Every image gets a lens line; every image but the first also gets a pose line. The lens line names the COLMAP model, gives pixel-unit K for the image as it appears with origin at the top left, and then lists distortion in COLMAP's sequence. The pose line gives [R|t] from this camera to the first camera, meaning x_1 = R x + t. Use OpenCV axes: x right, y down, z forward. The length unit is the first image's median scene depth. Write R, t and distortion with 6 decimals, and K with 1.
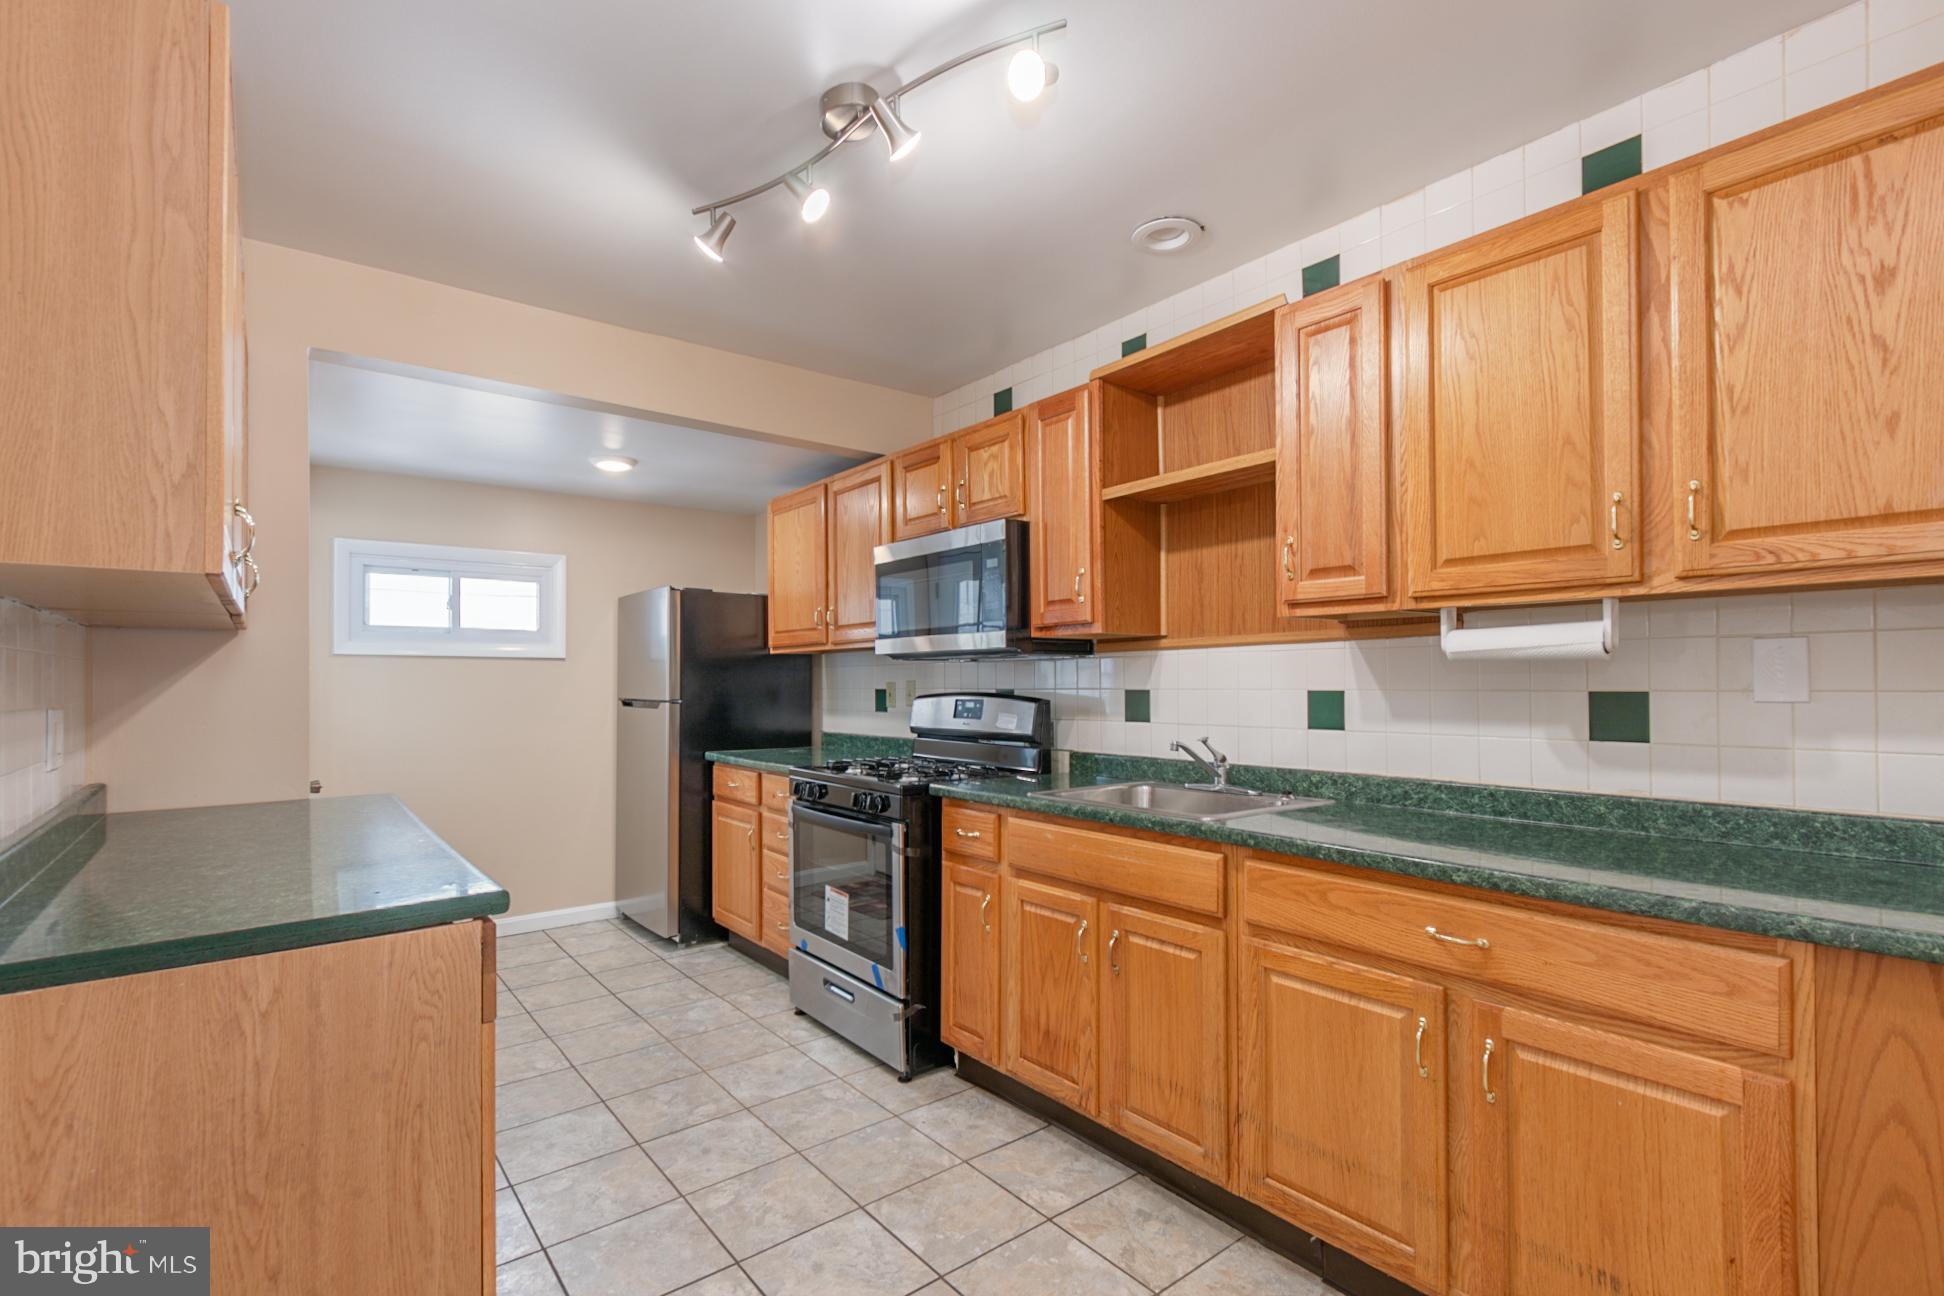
lens RADIAL K [[892.5, 0, 955.6], [0, 892.5, 669.9], [0, 0, 1]] dist [0.013258, -0.007008]
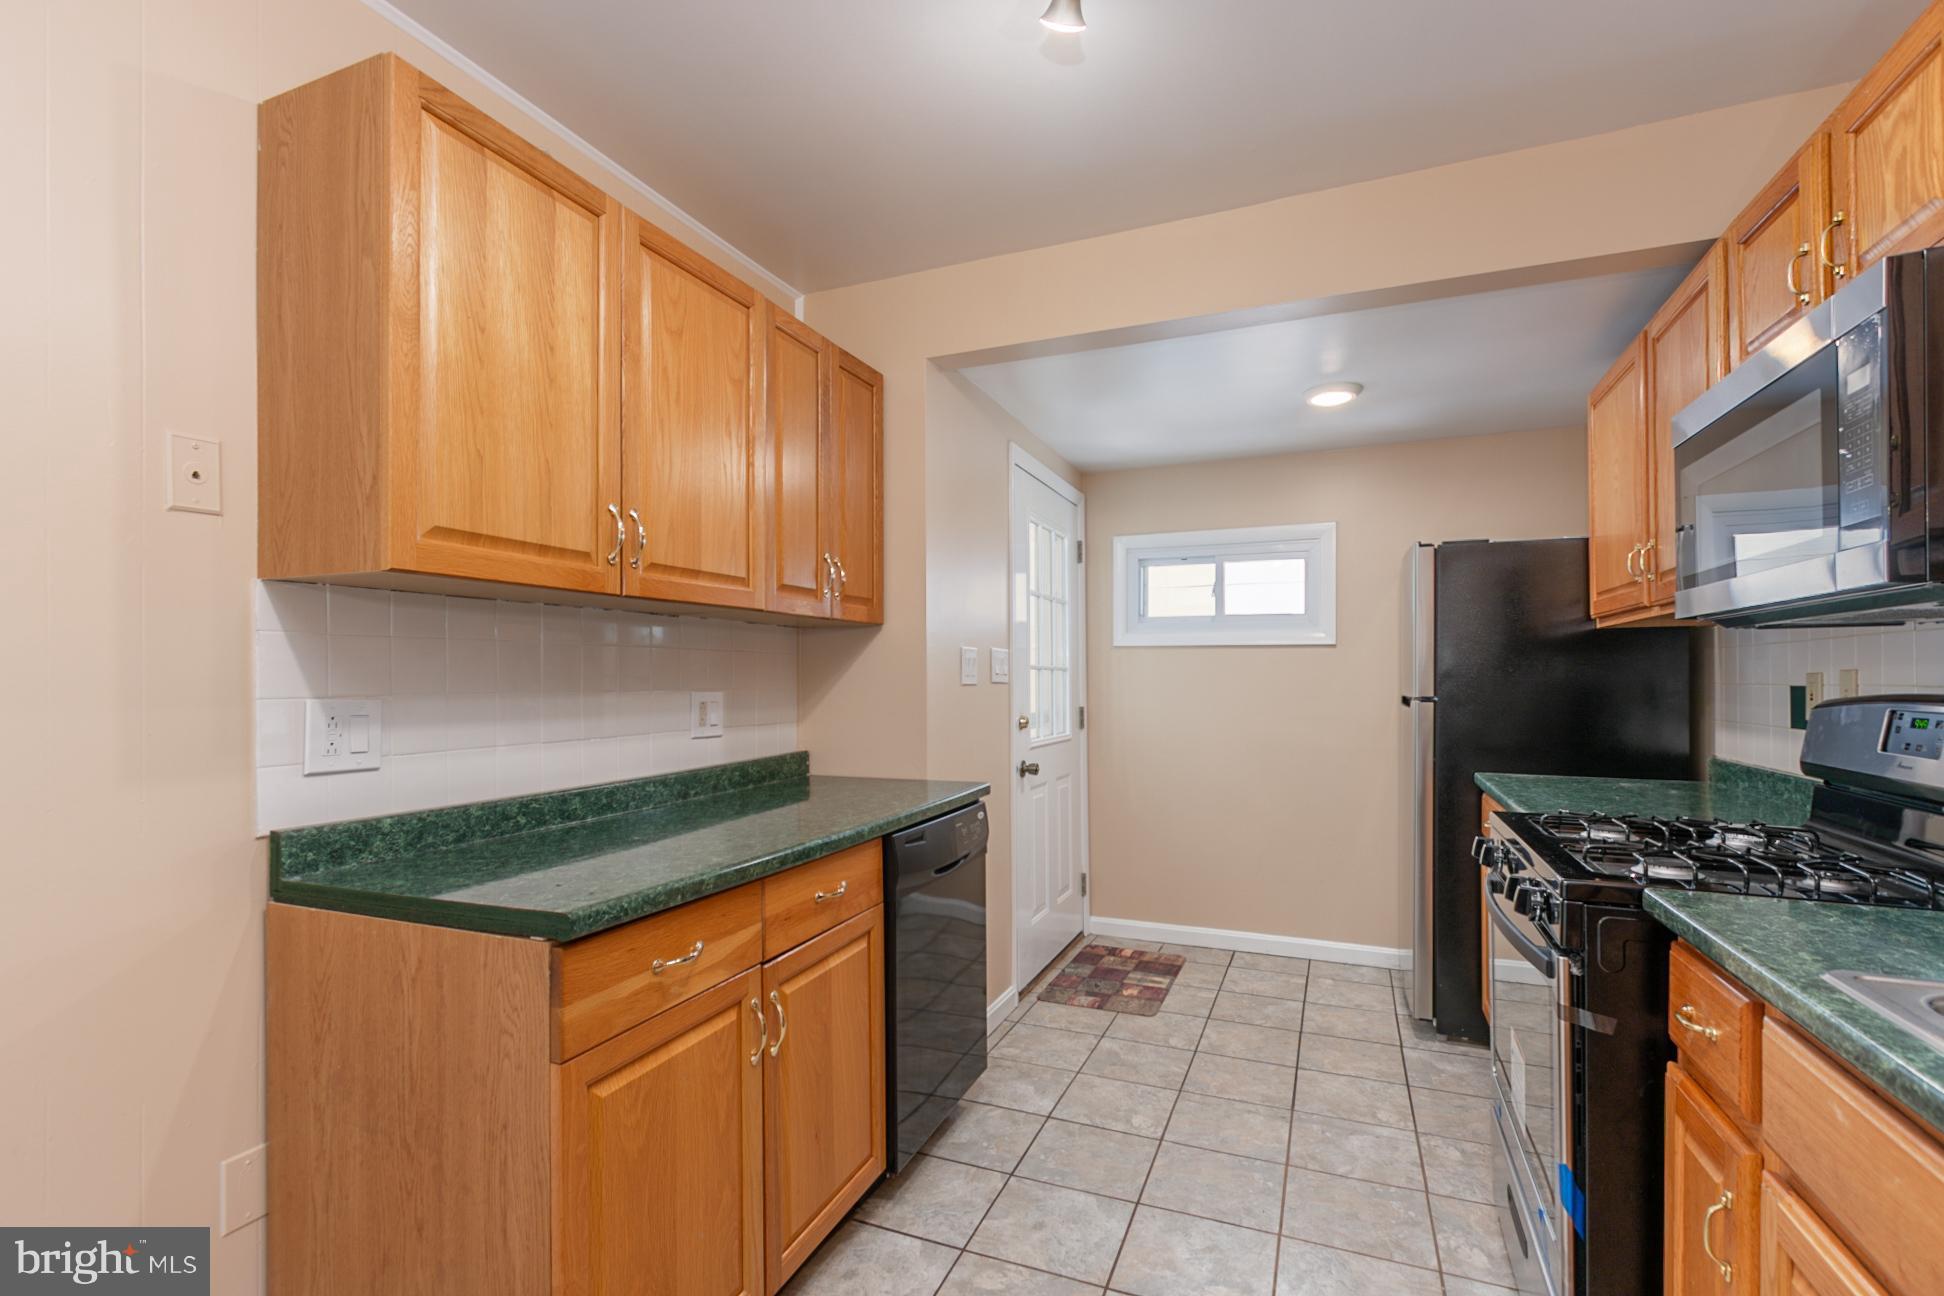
lens RADIAL K [[892.5, 0, 955.6], [0, 892.5, 669.9], [0, 0, 1]] dist [0.013258, -0.007008]
pose [[0.485447, -0.002683, -0.874262, 0.140018], [0.009856, 0.999949, 0.002403, 0.005795], [0.874210, -0.009783, 0.485449, 0.308916]]
